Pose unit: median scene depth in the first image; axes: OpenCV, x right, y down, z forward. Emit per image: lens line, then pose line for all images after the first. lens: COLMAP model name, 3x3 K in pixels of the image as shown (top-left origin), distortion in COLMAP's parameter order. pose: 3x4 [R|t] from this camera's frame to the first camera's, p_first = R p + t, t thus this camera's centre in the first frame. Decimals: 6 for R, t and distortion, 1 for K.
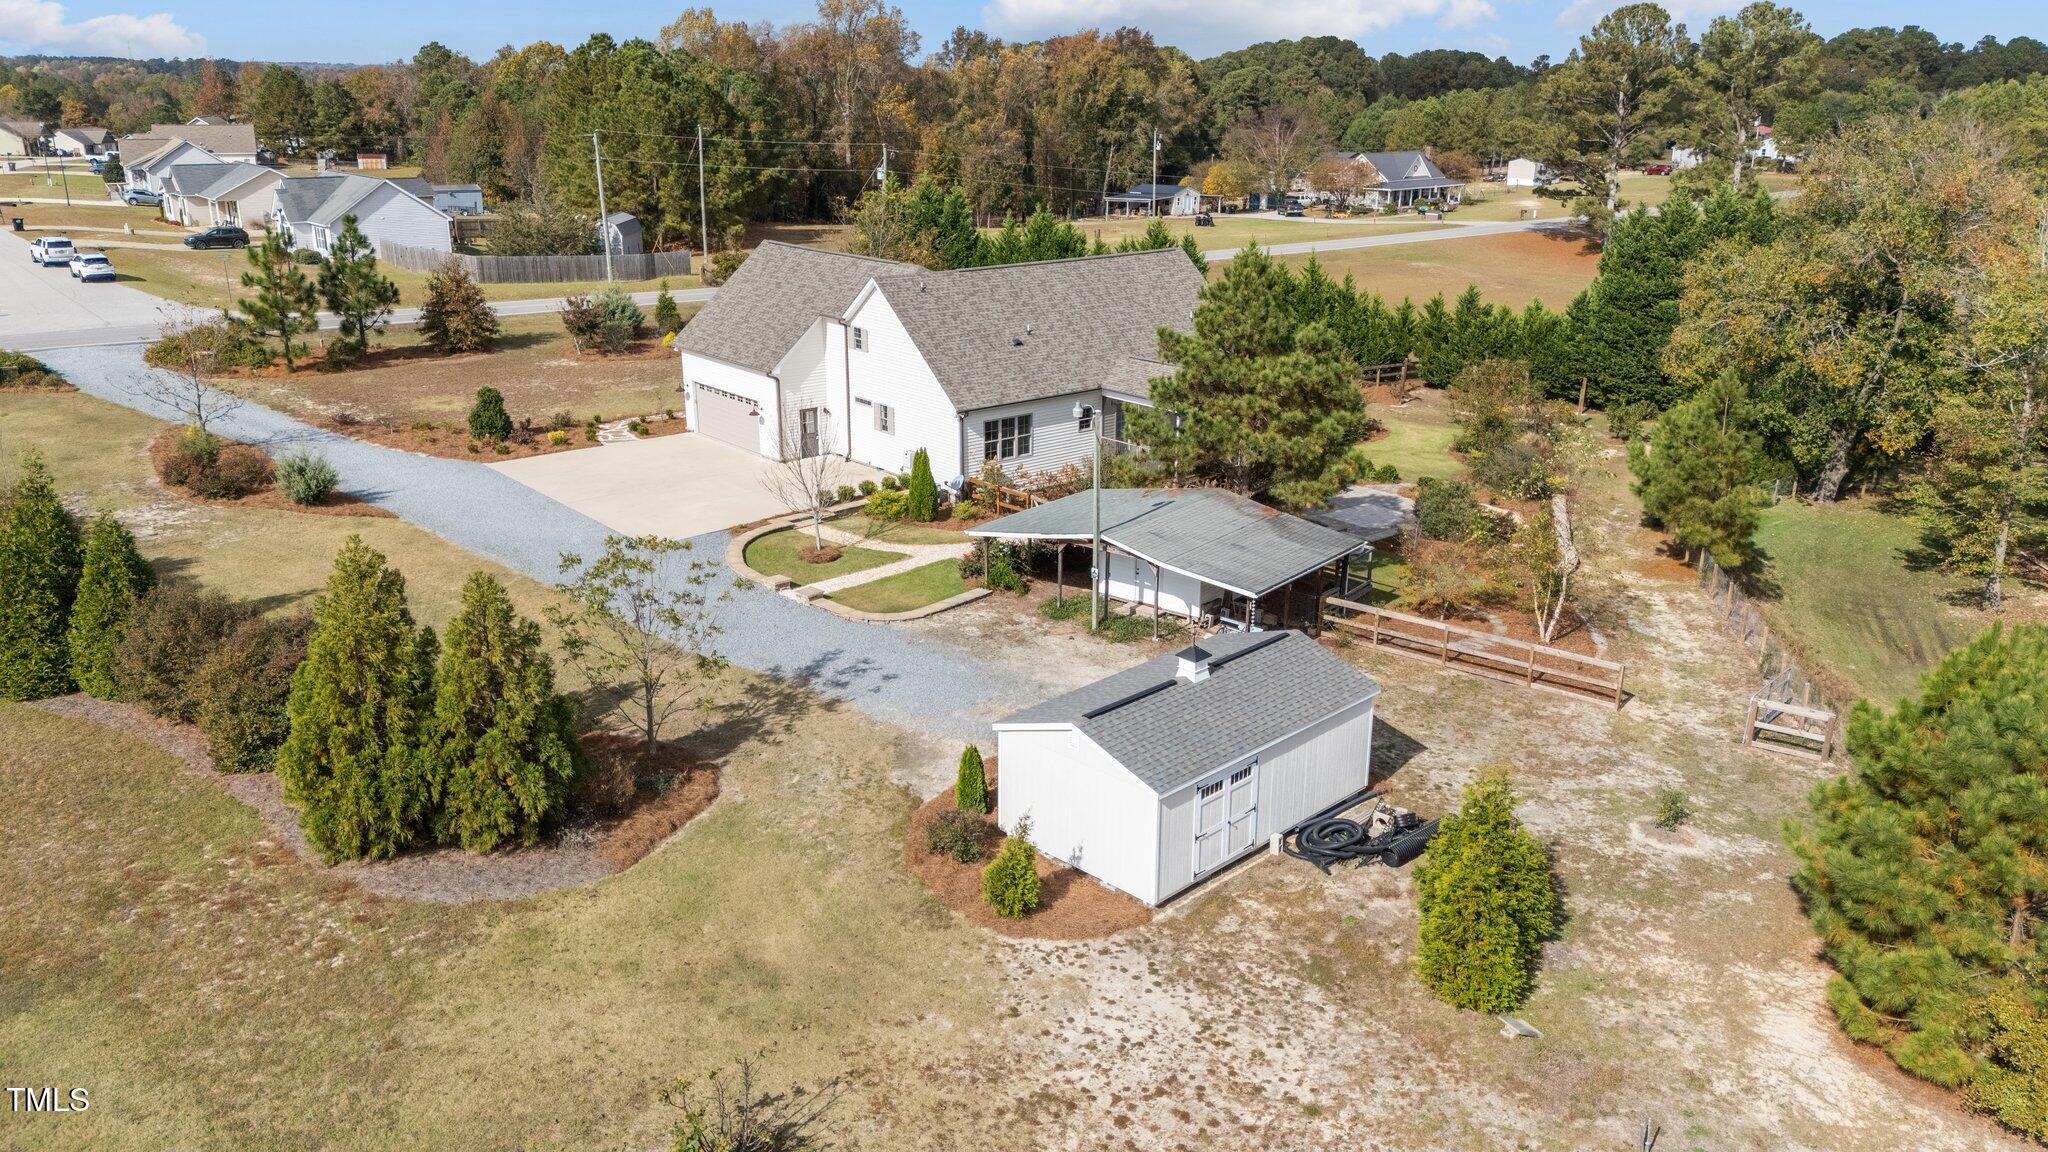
lens RADIAL K [[1567.2, 0, 1021.0], [0, 1567.2, 571.8], [0, 0, 1]] dist [0.123595, -0.226731]
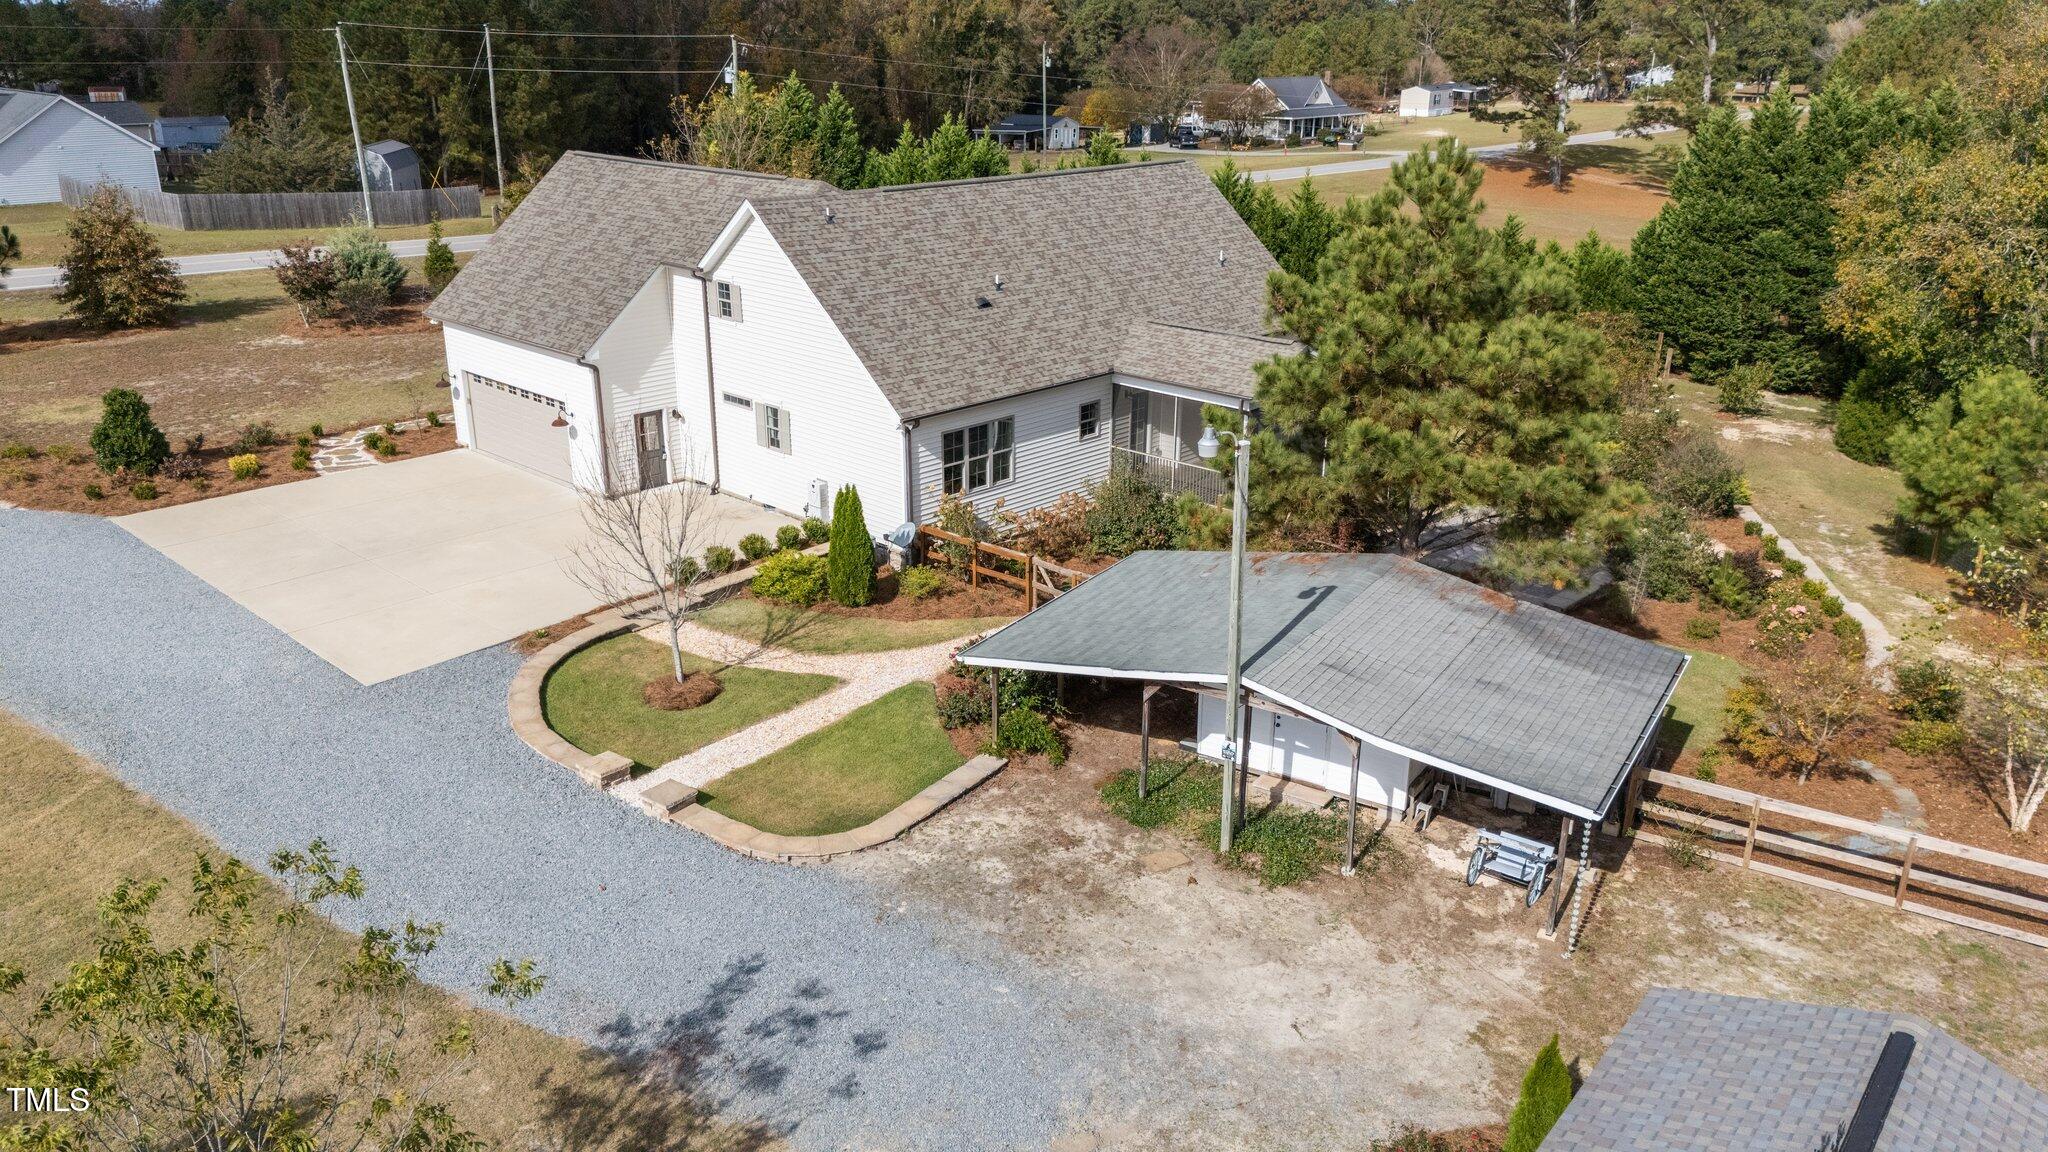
lens RADIAL K [[1512.7, 0, 1024.0], [0, 1512.7, 576.0], [0, 0, 1]] dist [0.056902, -0.047056]
pose [[0.993576, -0.037901, 0.106629, -0.052209], [0.033547, 0.998540, 0.042335, -0.058449], [-0.108078, -0.038486, 0.993397, 0.371231]]
